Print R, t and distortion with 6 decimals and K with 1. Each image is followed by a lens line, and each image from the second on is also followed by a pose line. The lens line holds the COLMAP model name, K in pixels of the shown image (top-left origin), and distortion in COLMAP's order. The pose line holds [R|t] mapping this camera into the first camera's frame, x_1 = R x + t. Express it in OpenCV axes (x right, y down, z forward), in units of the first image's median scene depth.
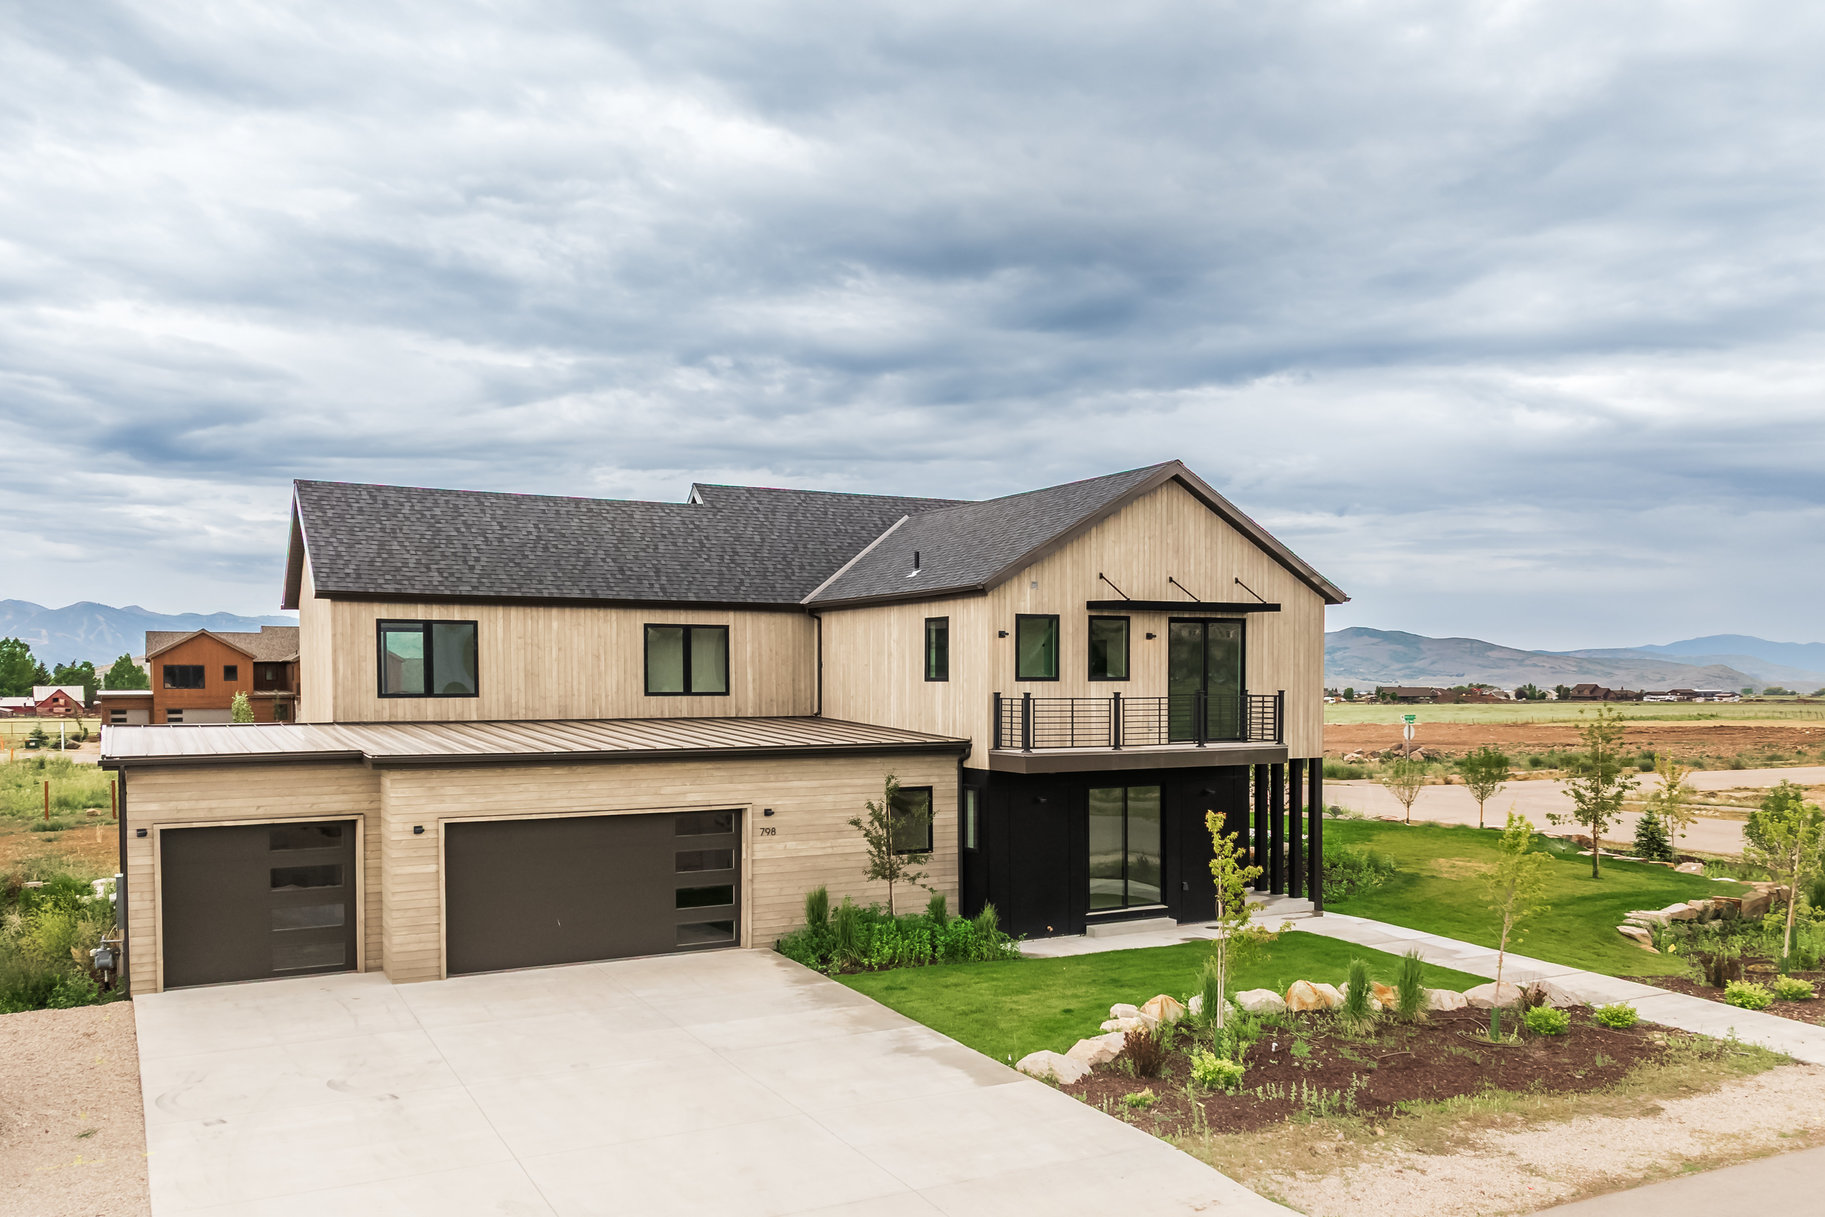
lens RADIAL K [[1404.8, 0, 911.9], [0, 1404.8, 683.5], [0, 0, 1]] dist [0.004757, 0.000370]
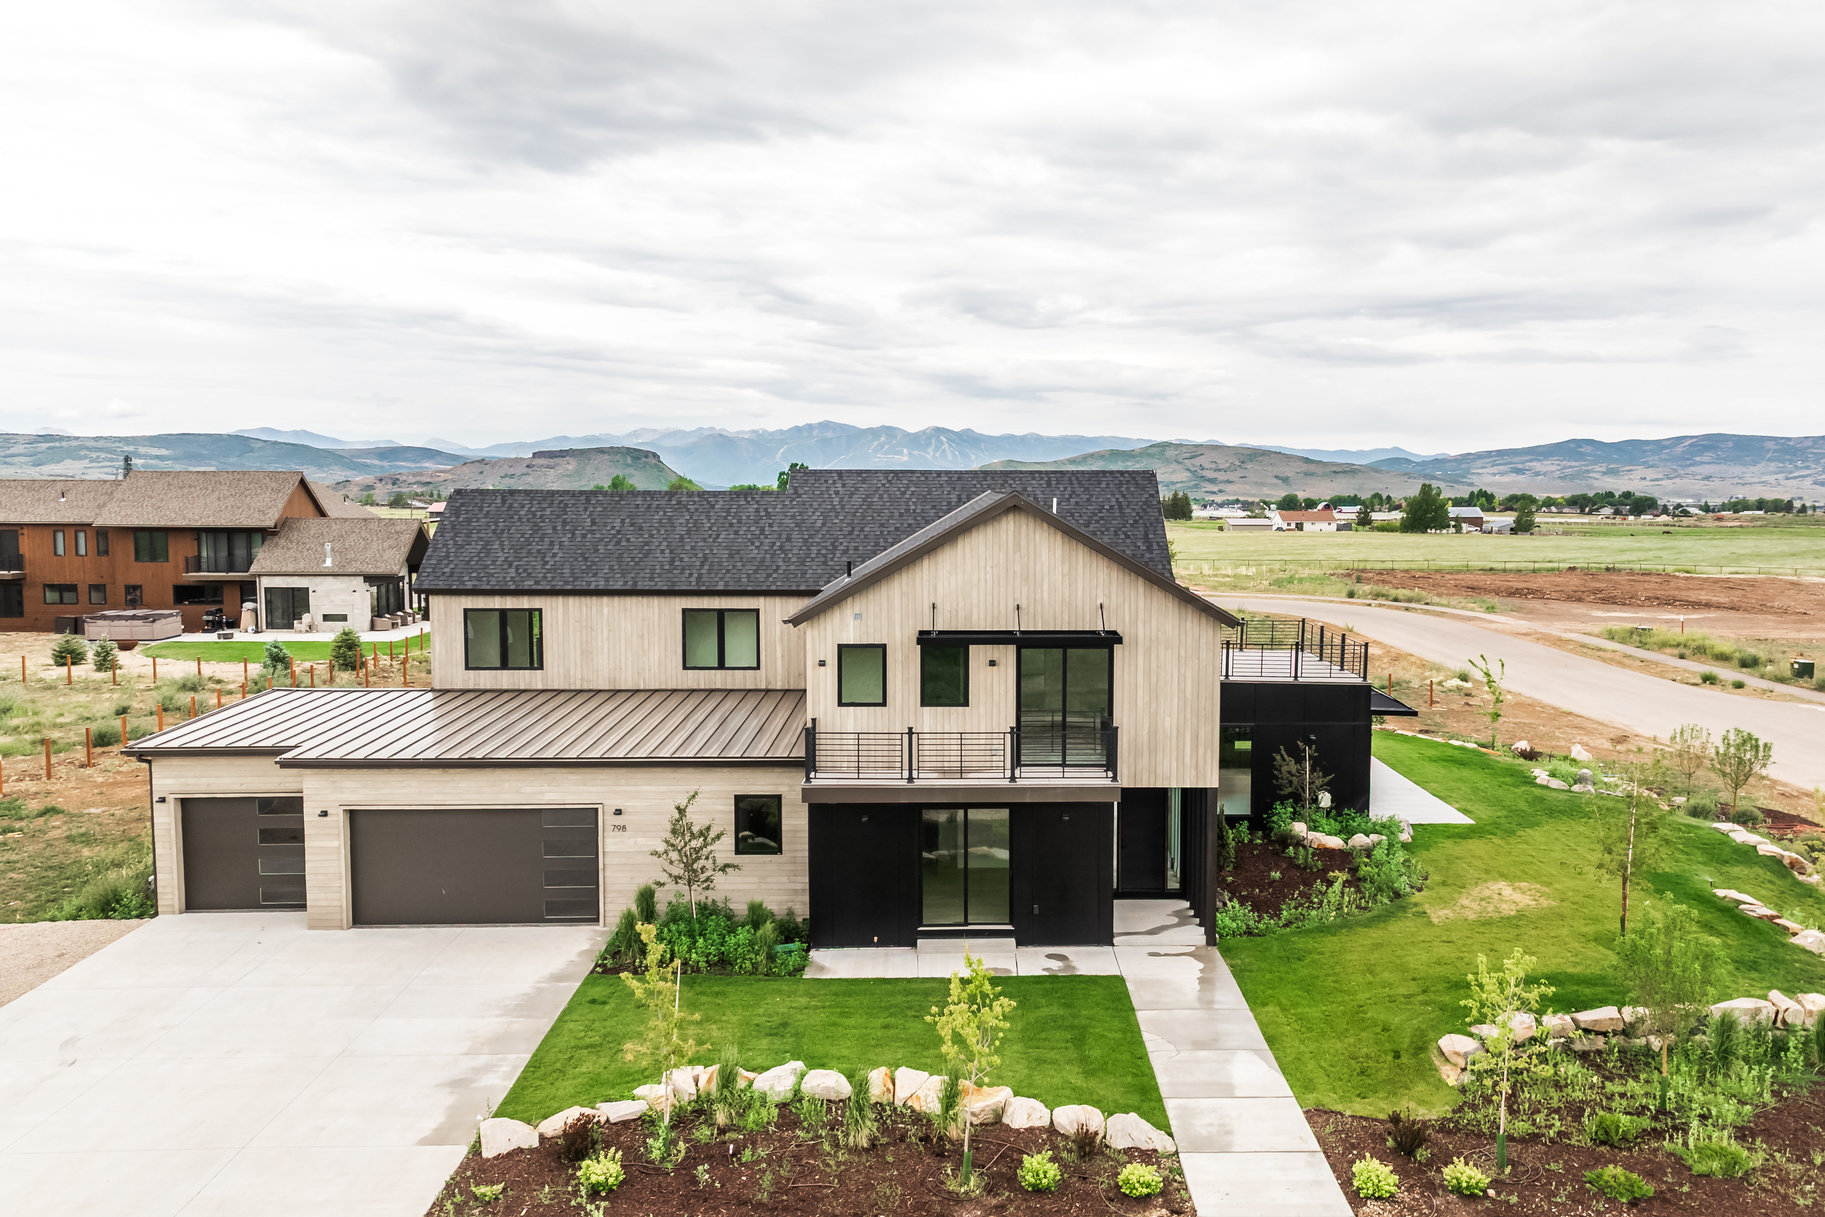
lens RADIAL K [[1269.2, 0, 913.2], [0, 1269.2, 569.4], [0, 0, 1]] dist [0.003679, 0.001963]
pose [[0.902352, 0.022829, -0.430395, 0.529643], [-0.007887, 0.999304, 0.036471, -0.139388], [0.430928, -0.029515, 0.901903, 0.157618]]
